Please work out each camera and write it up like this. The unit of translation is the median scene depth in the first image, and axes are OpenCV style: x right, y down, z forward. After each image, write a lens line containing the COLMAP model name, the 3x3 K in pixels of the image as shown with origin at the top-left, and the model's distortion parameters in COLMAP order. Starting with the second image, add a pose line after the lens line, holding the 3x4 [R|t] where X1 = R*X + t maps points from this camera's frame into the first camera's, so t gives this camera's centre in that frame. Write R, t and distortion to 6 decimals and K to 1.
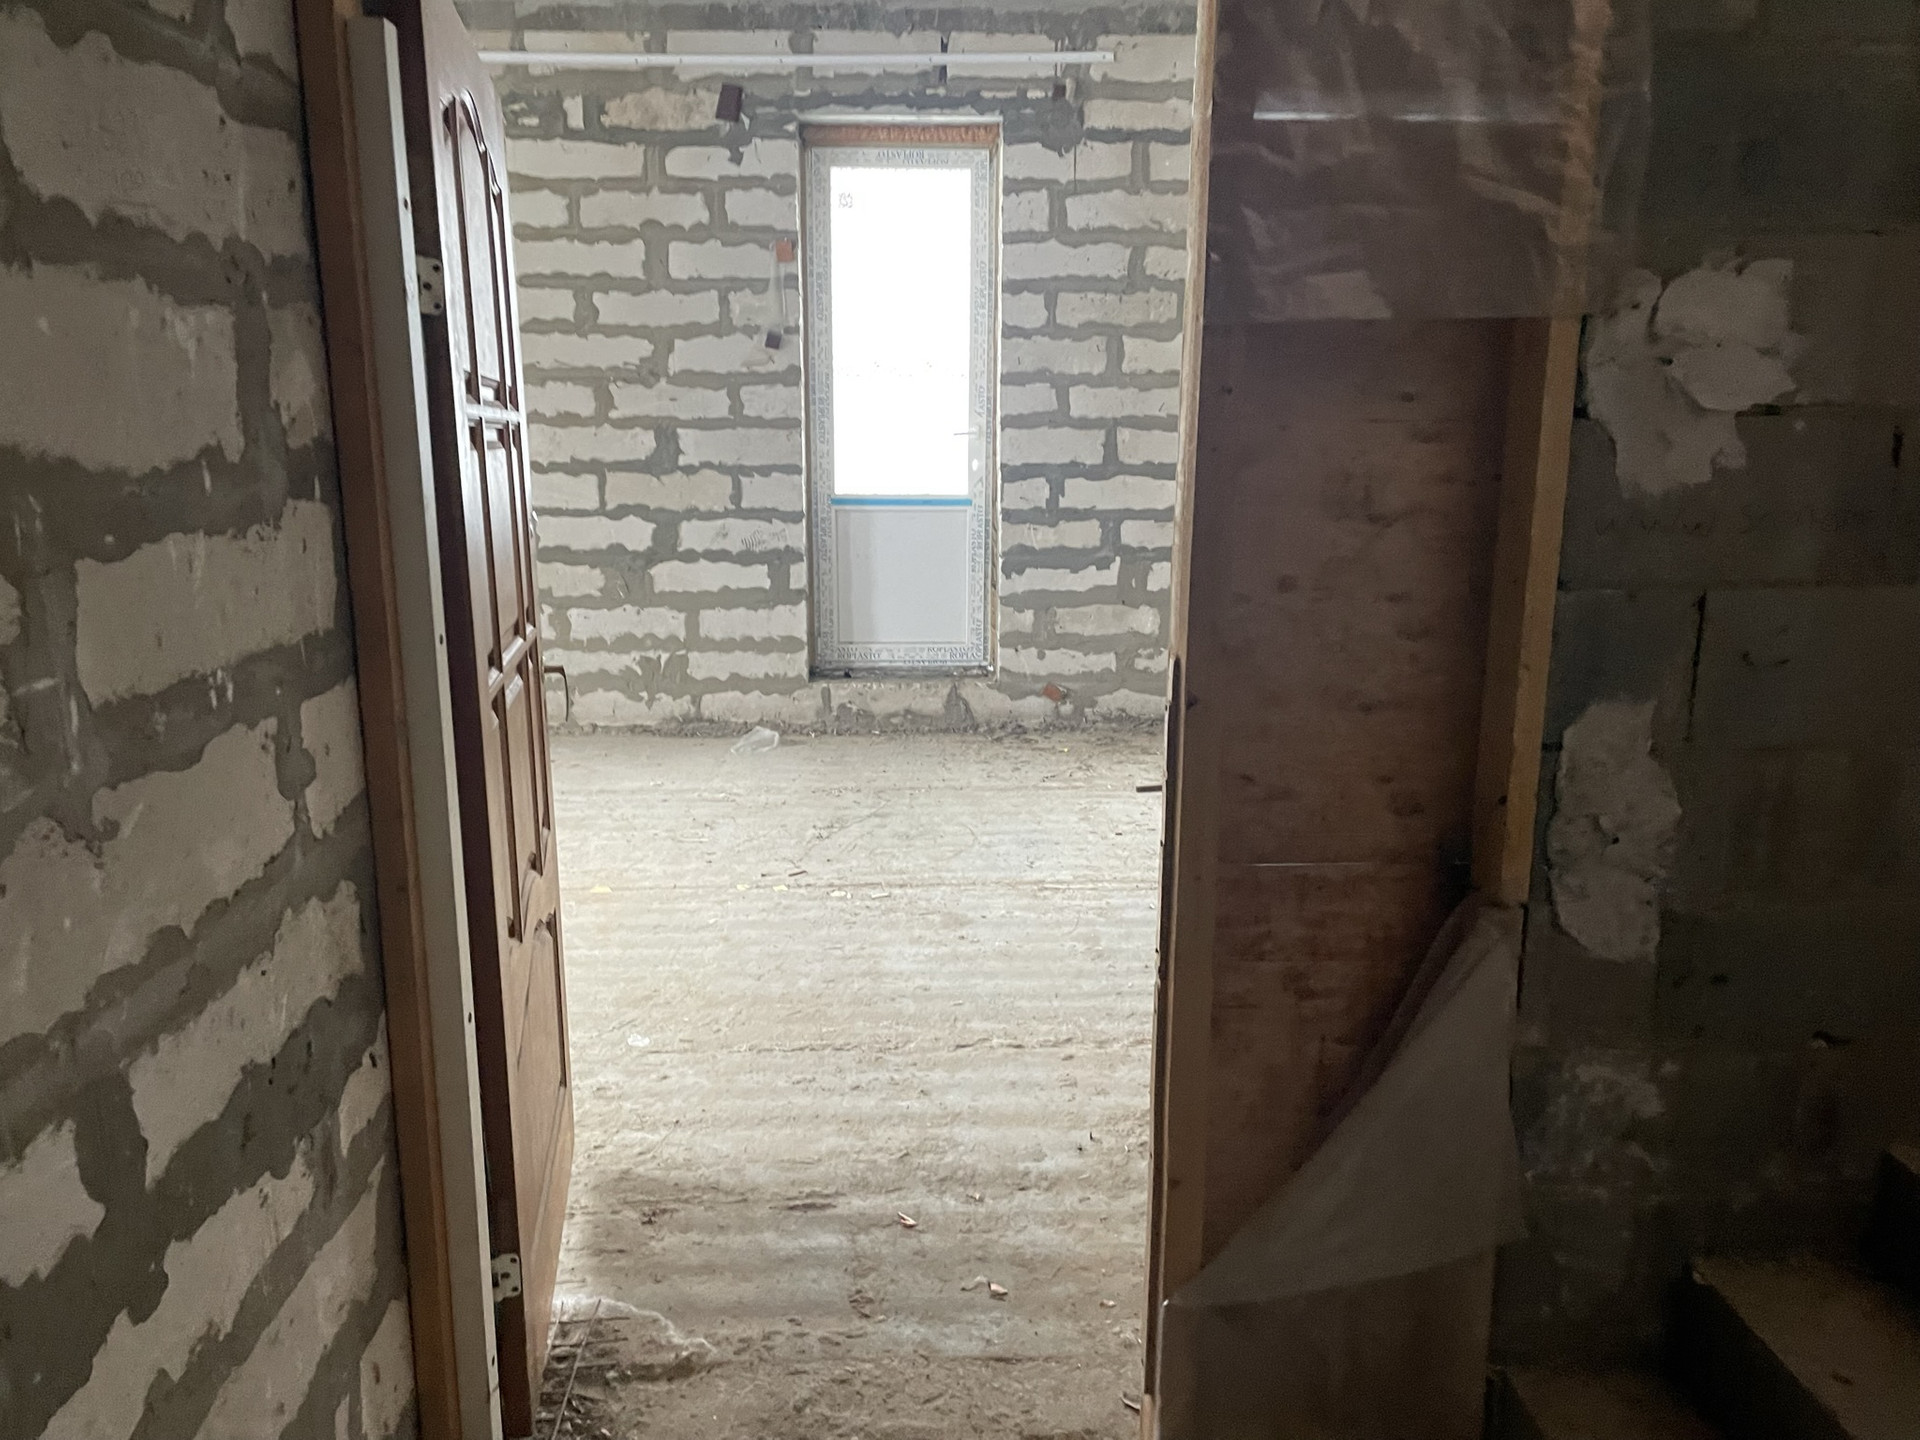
lens RADIAL K [[1445.5, 0, 950.2], [0, 1445.5, 734.1], [0, 0, 1]] dist [0.103107, -0.164776]
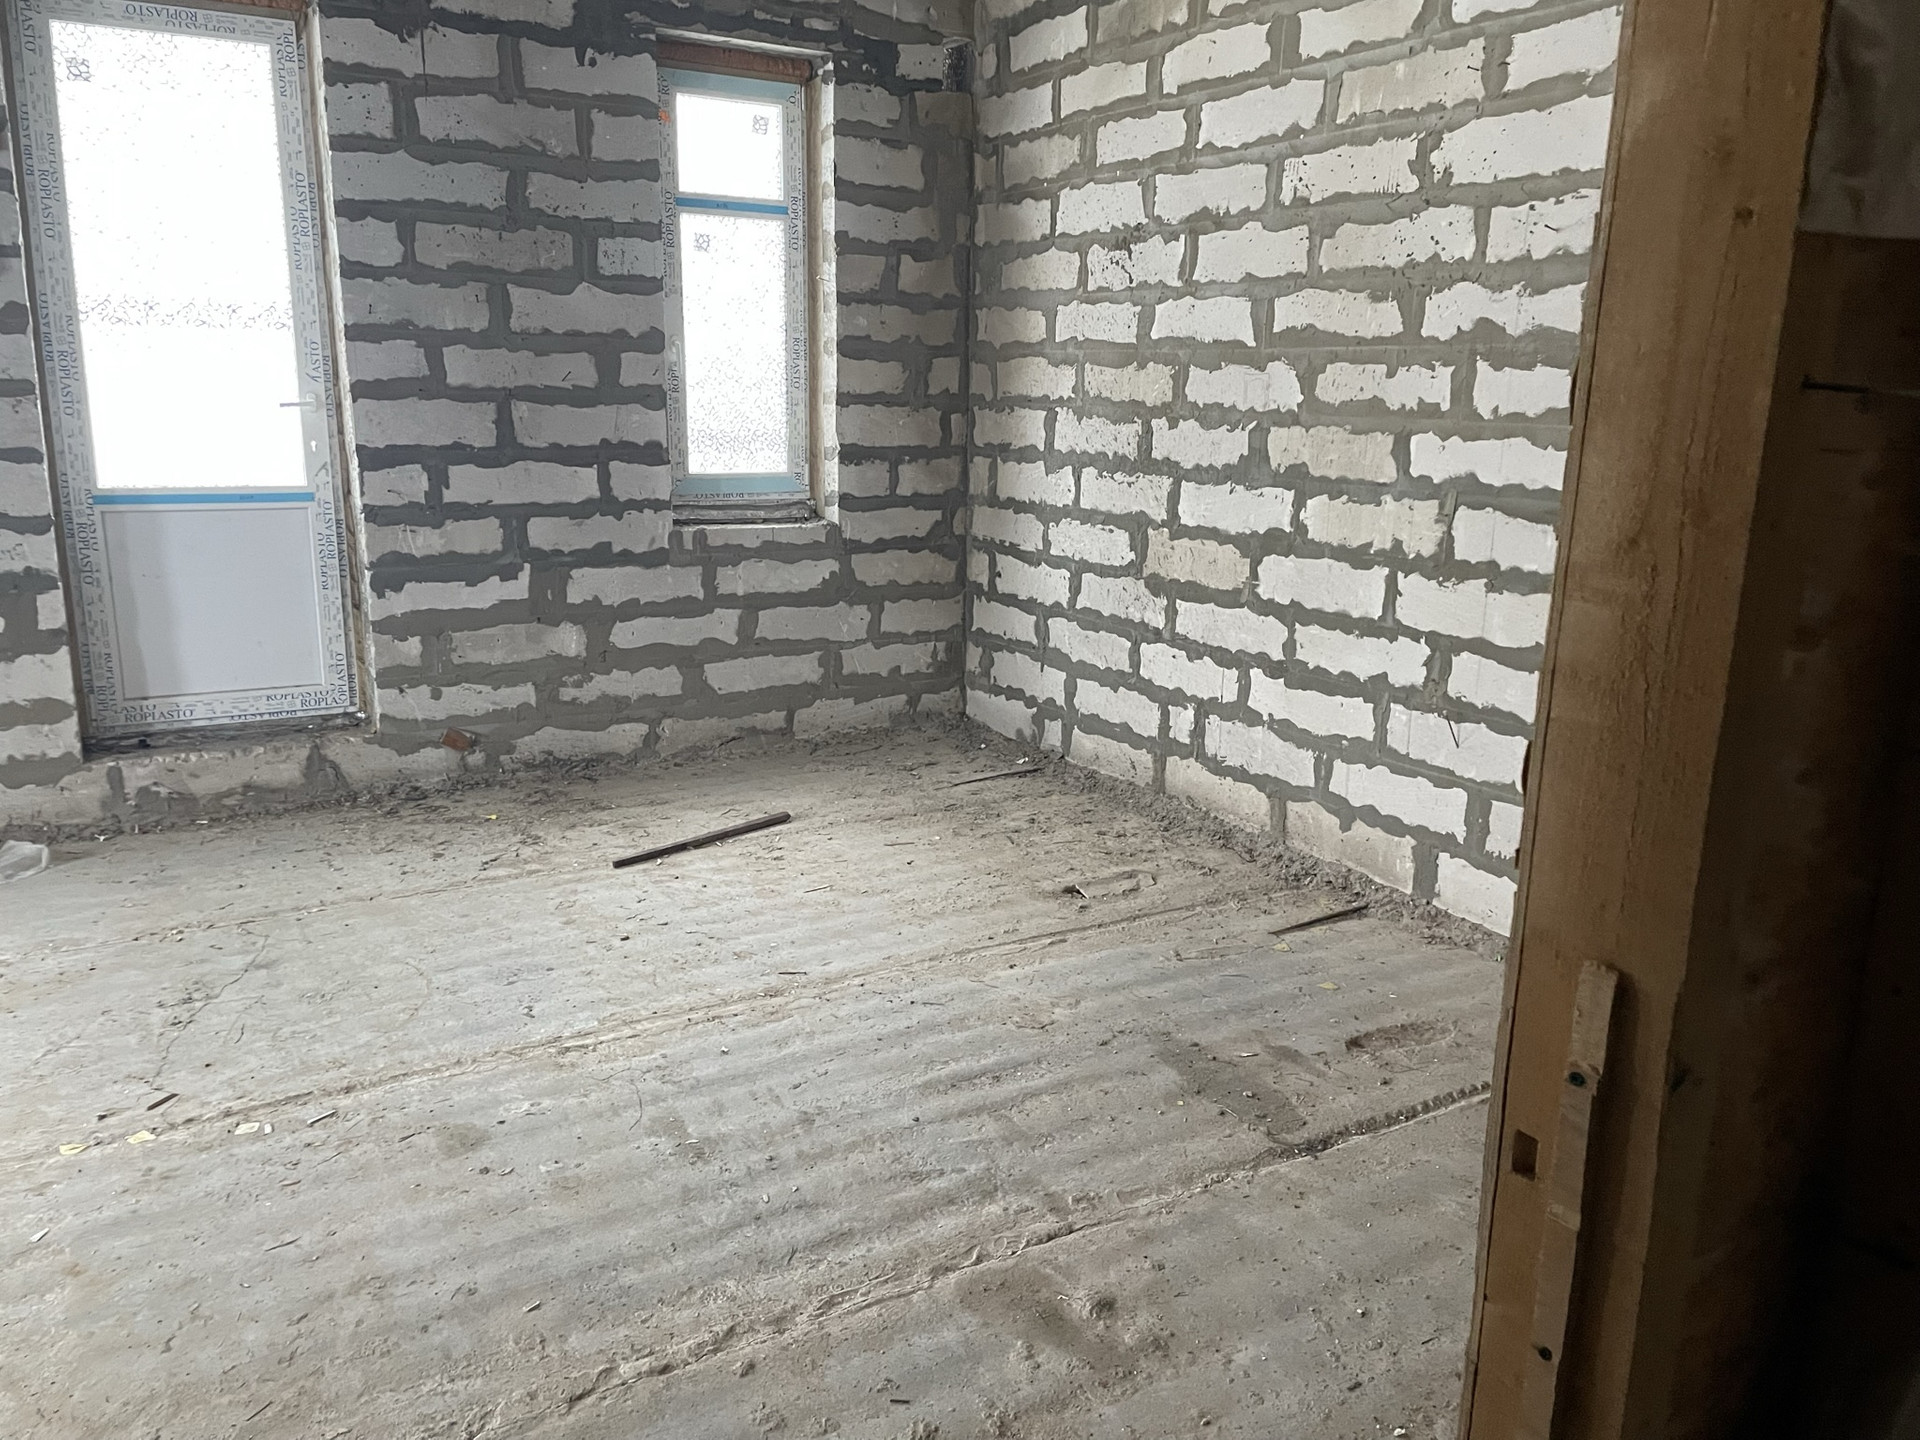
lens RADIAL K [[1436.5, 0, 959.9], [0, 1436.5, 726.3], [0, 0, 1]] dist [0.085705, -0.107105]
pose [[0.874377, -0.097552, 0.475340, -0.064530], [0.088259, 0.995216, 0.041894, -0.047126], [-0.477153, 0.005322, 0.878804, 0.195574]]
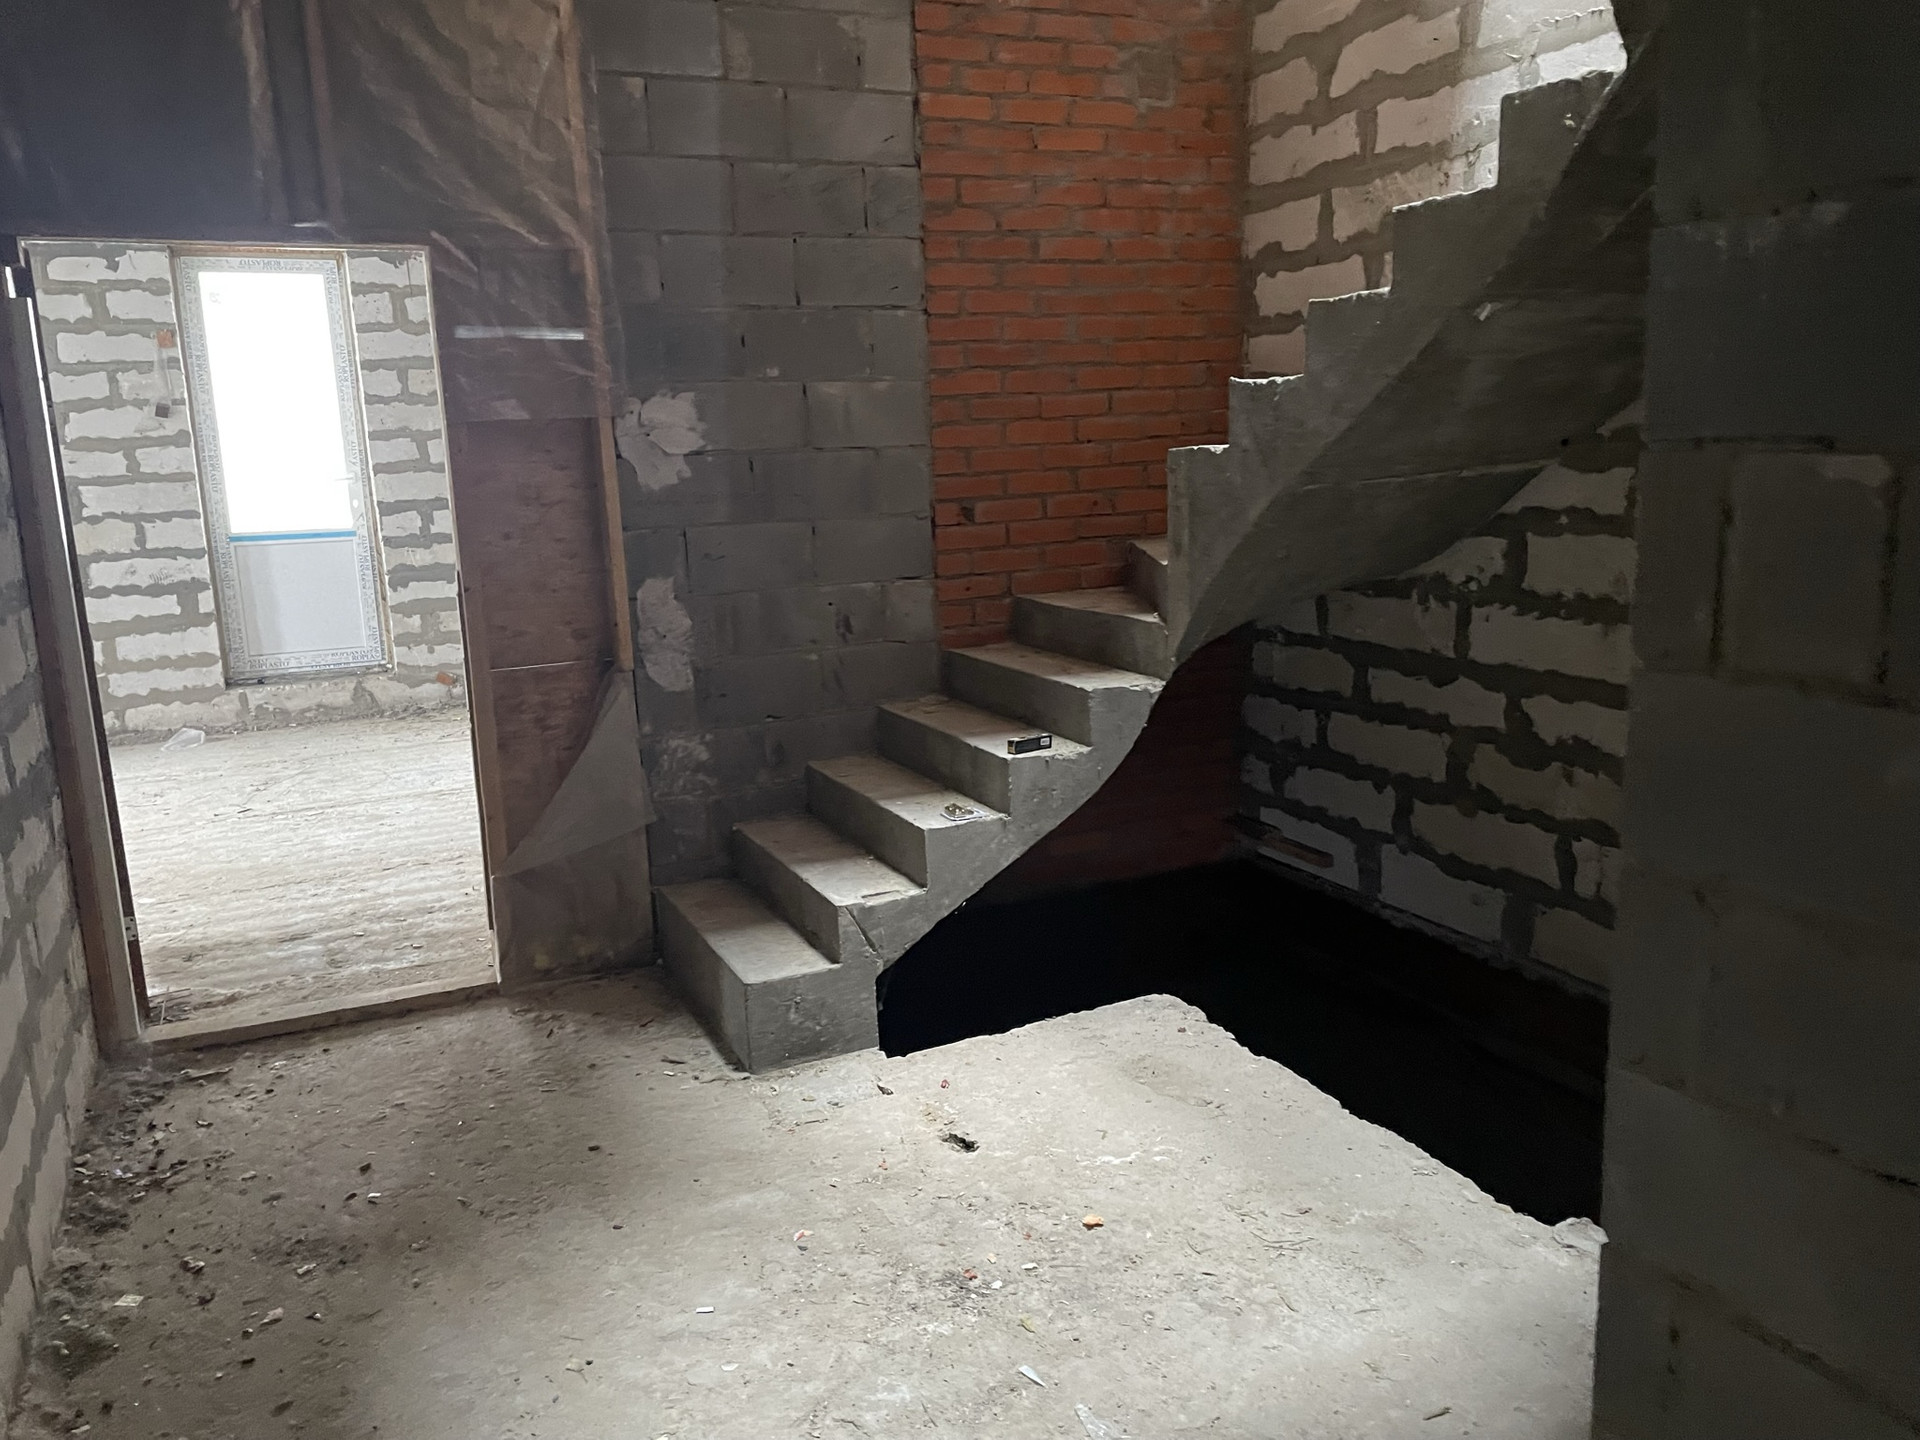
lens RADIAL K [[1443.1, 0, 965.5], [0, 1443.1, 721.0], [0, 0, 1]] dist [0.088180, -0.119272]
pose [[0.917797, -0.109156, 0.381751, -0.001412], [0.122160, 0.992461, -0.009916, 0.079762], [-0.377790, 0.055735, 0.924212, -0.365137]]
